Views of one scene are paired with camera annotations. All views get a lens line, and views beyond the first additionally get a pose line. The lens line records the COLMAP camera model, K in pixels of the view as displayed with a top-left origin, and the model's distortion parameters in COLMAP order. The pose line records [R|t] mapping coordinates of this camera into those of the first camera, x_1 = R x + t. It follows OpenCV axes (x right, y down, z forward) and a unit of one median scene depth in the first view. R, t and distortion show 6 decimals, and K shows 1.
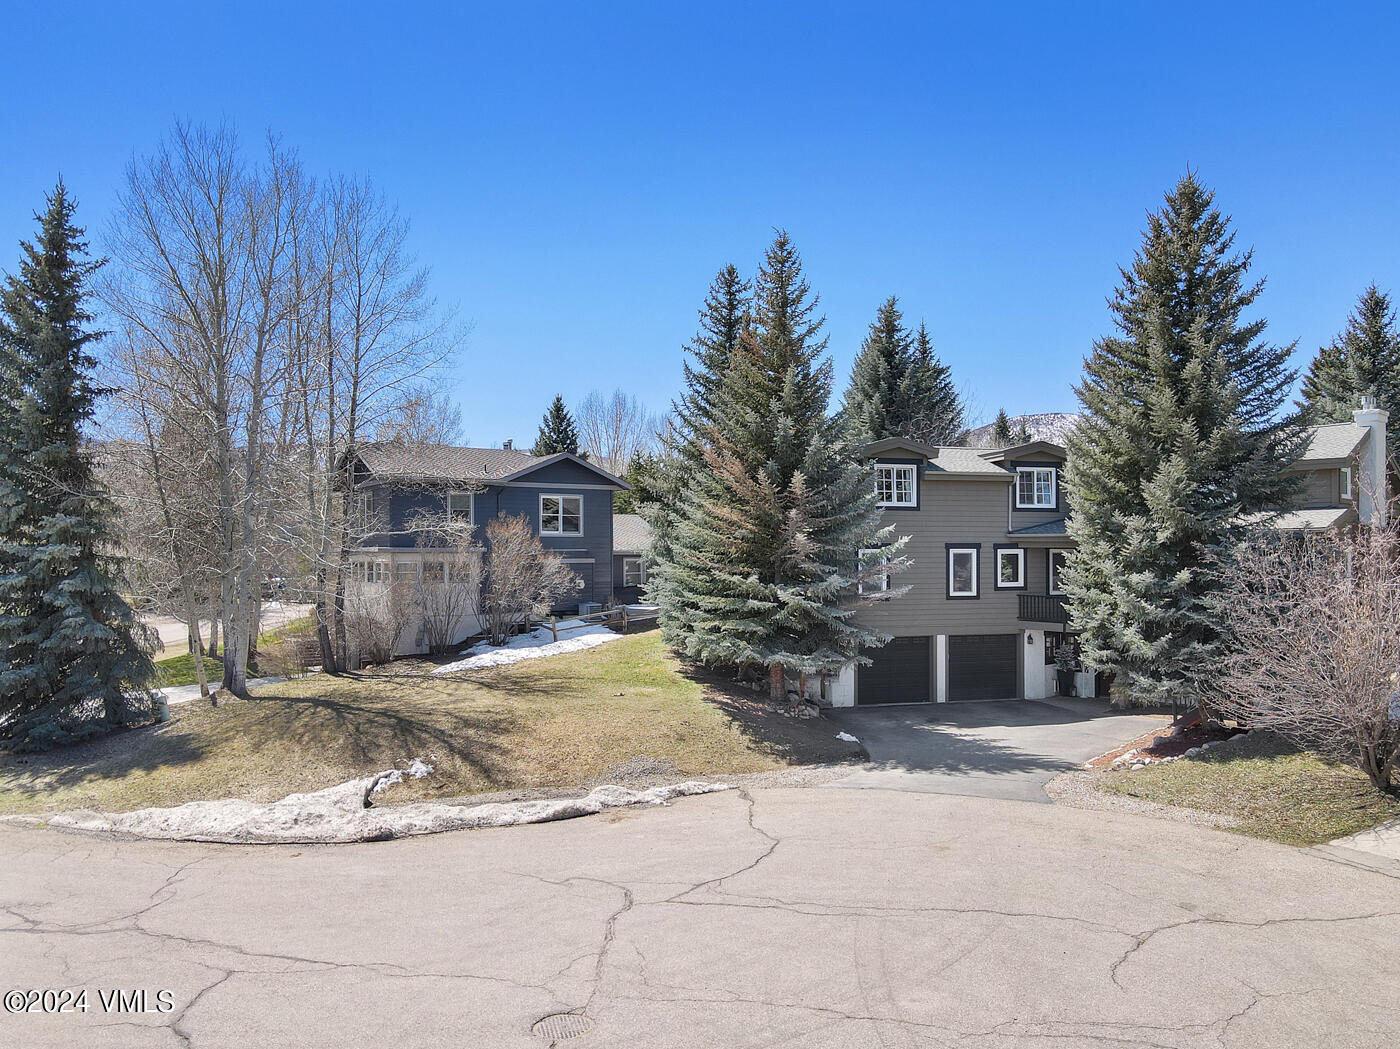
lens RADIAL K [[1008.1, 0, 700.0], [0, 1008.1, 524.5], [0, 0, 1]] dist [0.004550, 0.004046]
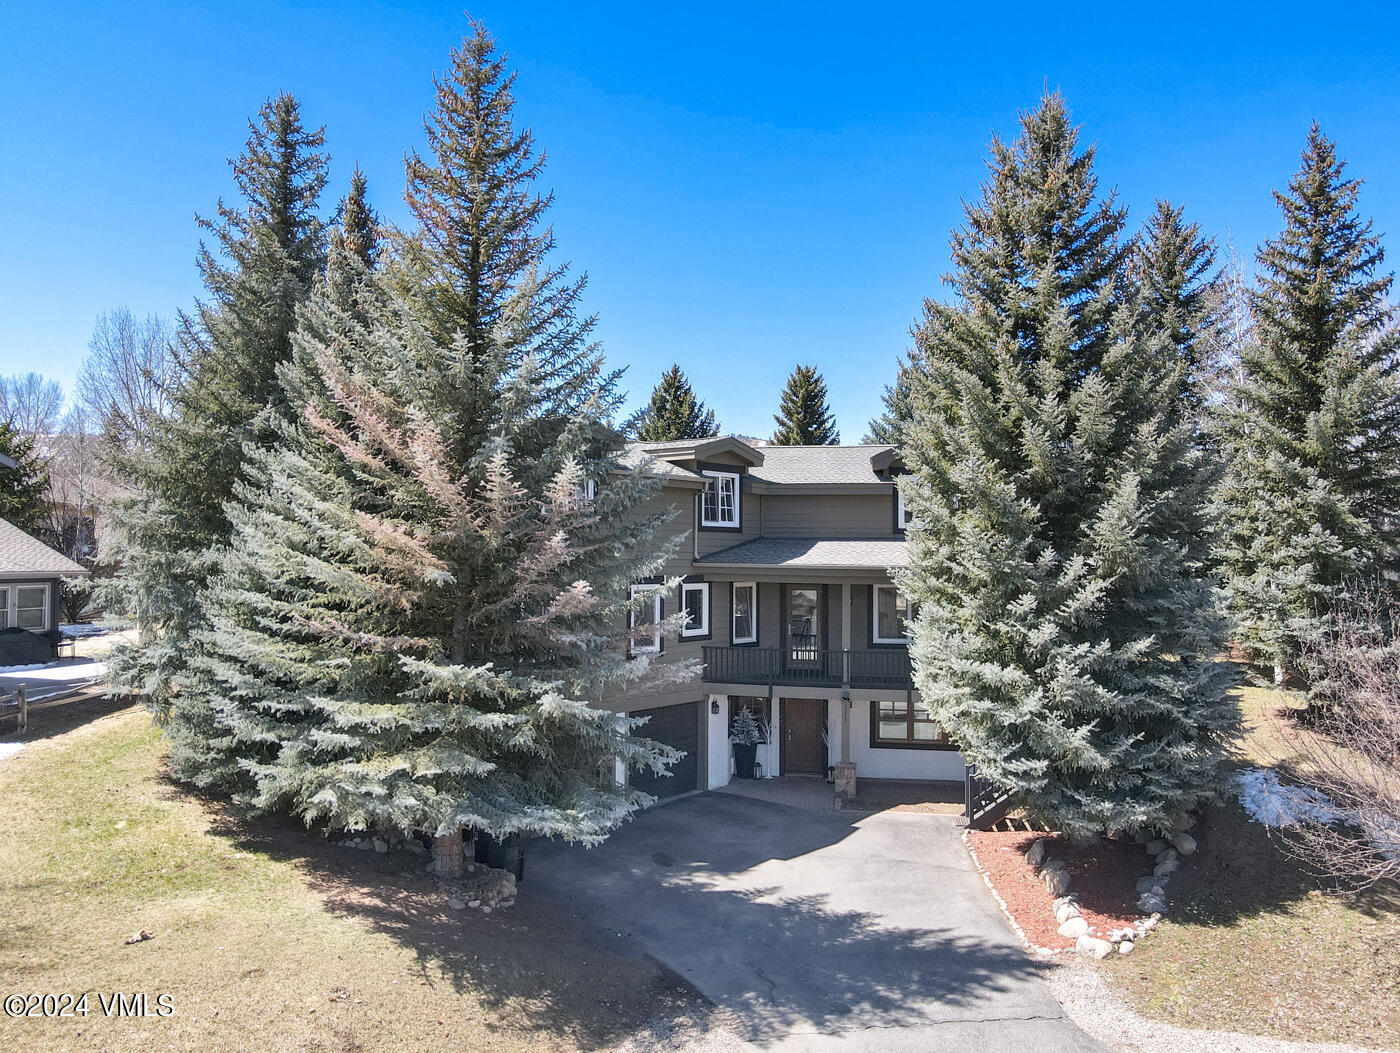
lens RADIAL K [[1055.0, 0, 711.9], [0, 1055.0, 509.8], [0, 0, 1]] dist [0.007301, -0.002656]
pose [[0.817487, 0.032753, 0.575015, -0.118370], [-0.026435, 0.999463, -0.019348, -0.013958], [-0.575340, 0.000617, 0.817914, 0.376506]]
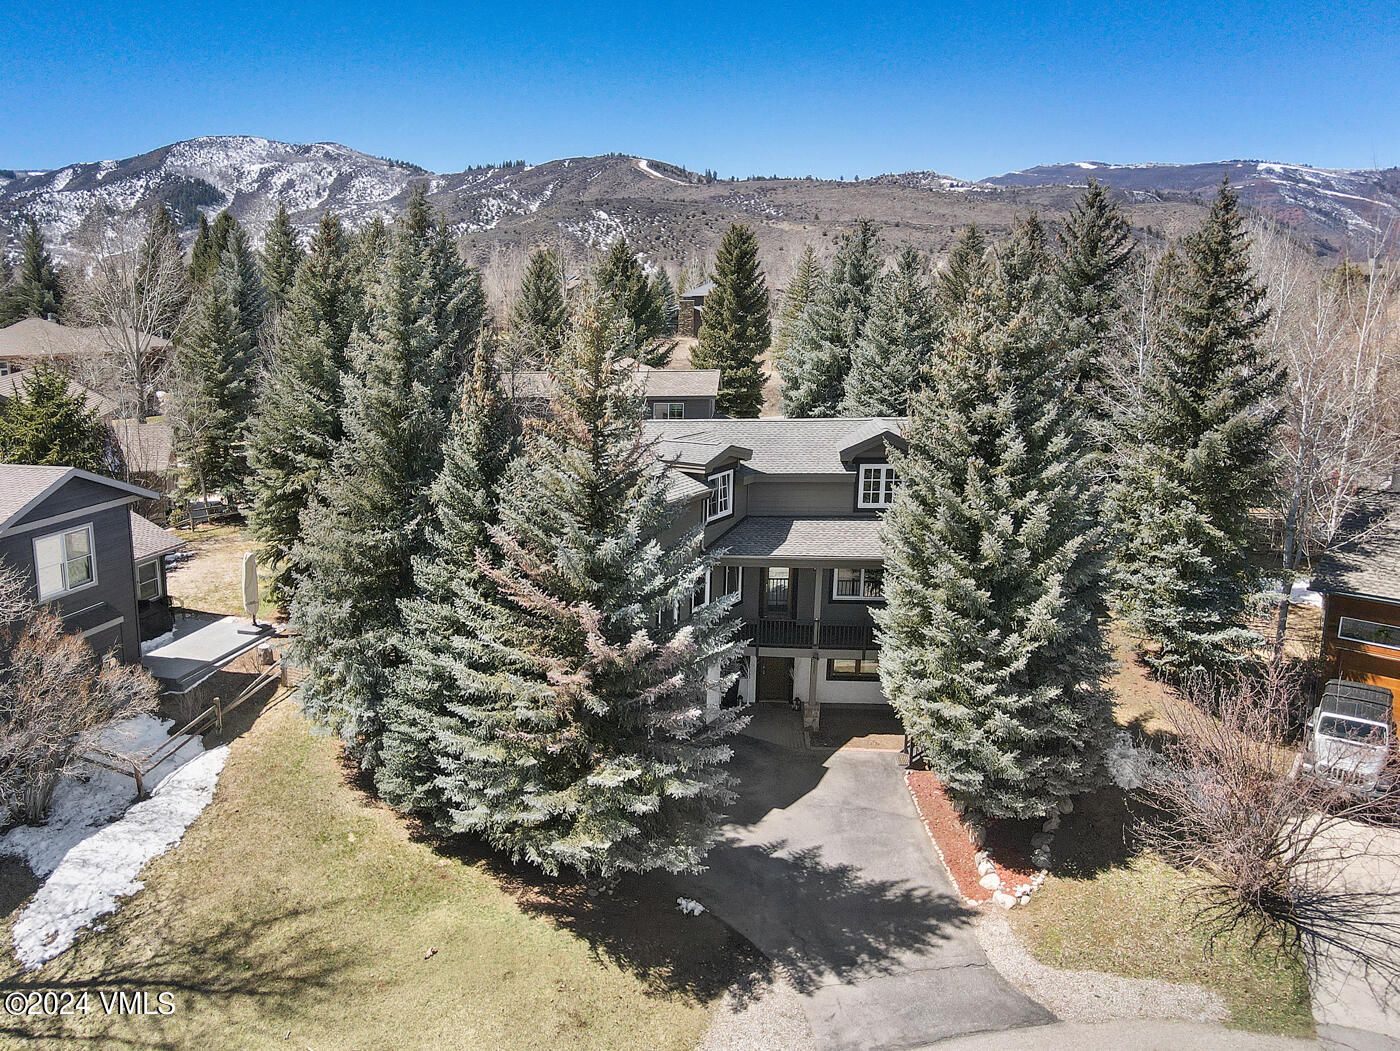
lens RADIAL K [[1008.1, 0, 700.0], [0, 1008.1, 525.5], [0, 0, 1]] dist [0.004550, 0.004046]
pose [[0.772250, -0.076493, 0.630698, -0.259565], [-0.053141, 0.981469, 0.184103, -0.181221], [-0.633093, -0.175690, 0.753874, 0.328372]]
